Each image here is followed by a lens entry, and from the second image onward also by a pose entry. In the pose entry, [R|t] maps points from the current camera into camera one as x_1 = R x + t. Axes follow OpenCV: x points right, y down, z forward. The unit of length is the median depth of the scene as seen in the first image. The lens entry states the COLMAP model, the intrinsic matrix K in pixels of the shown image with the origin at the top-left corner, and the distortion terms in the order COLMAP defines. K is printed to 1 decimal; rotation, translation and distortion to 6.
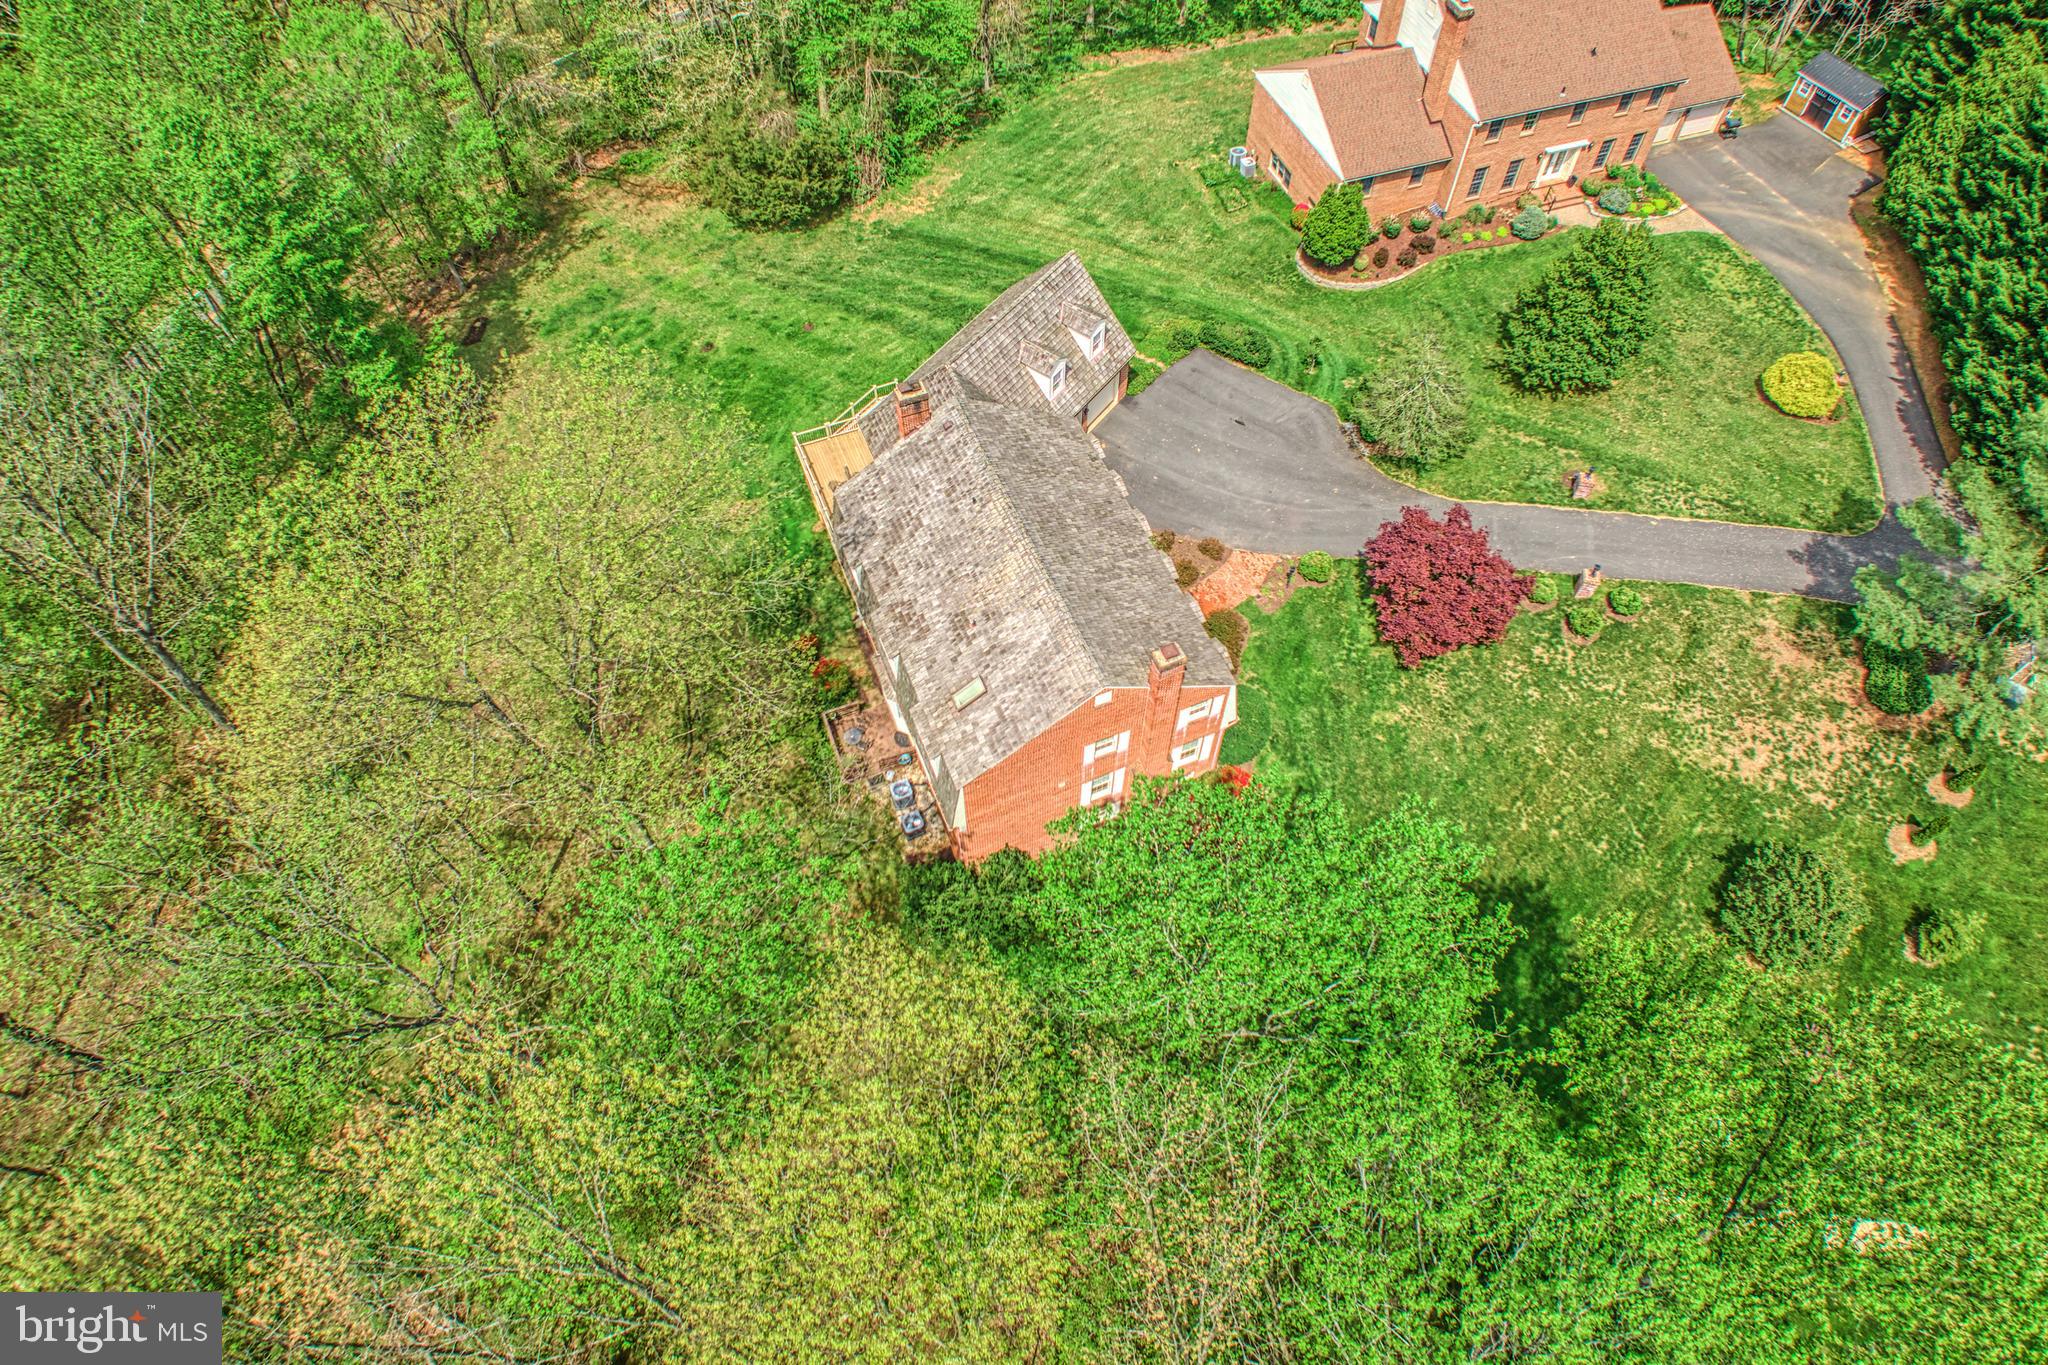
lens RADIAL K [[1169.0, 0, 1023.8], [0, 1169.0, 594.3], [0, 0, 1]] dist [-0.044975, 0.004709]
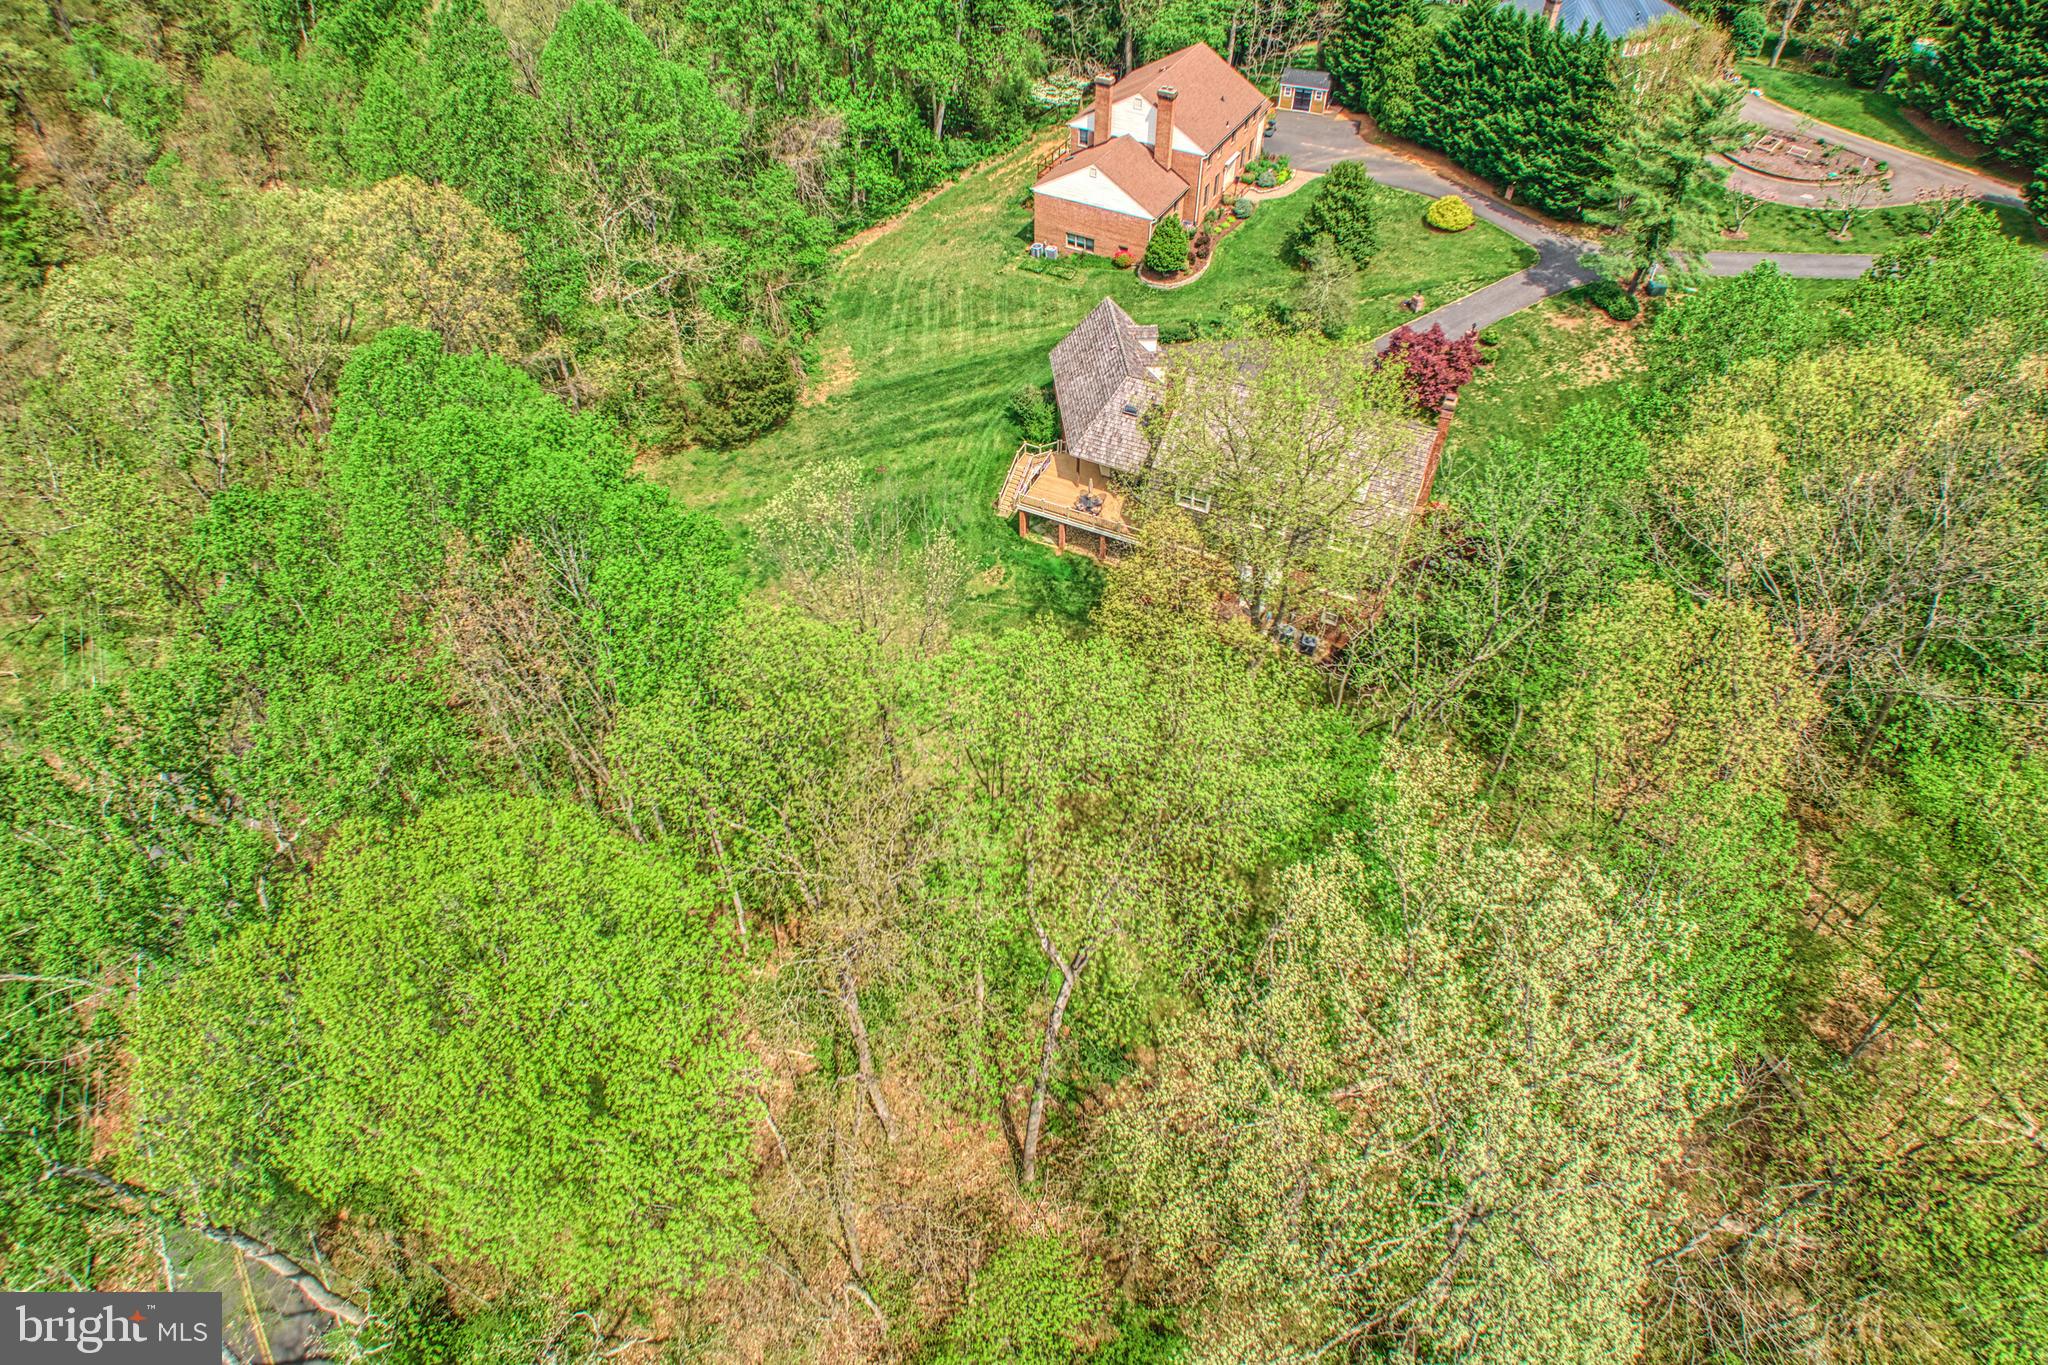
lens RADIAL K [[1169.0, 0, 1015.0], [0, 1169.0, 608.7], [0, 0, 1]] dist [-0.044975, 0.004709]
pose [[0.747265, -0.468625, 0.471155, -0.889459], [0.545739, 0.837316, -0.032738, 0.011850], [-0.379163, 0.281591, 0.881443, -0.110665]]
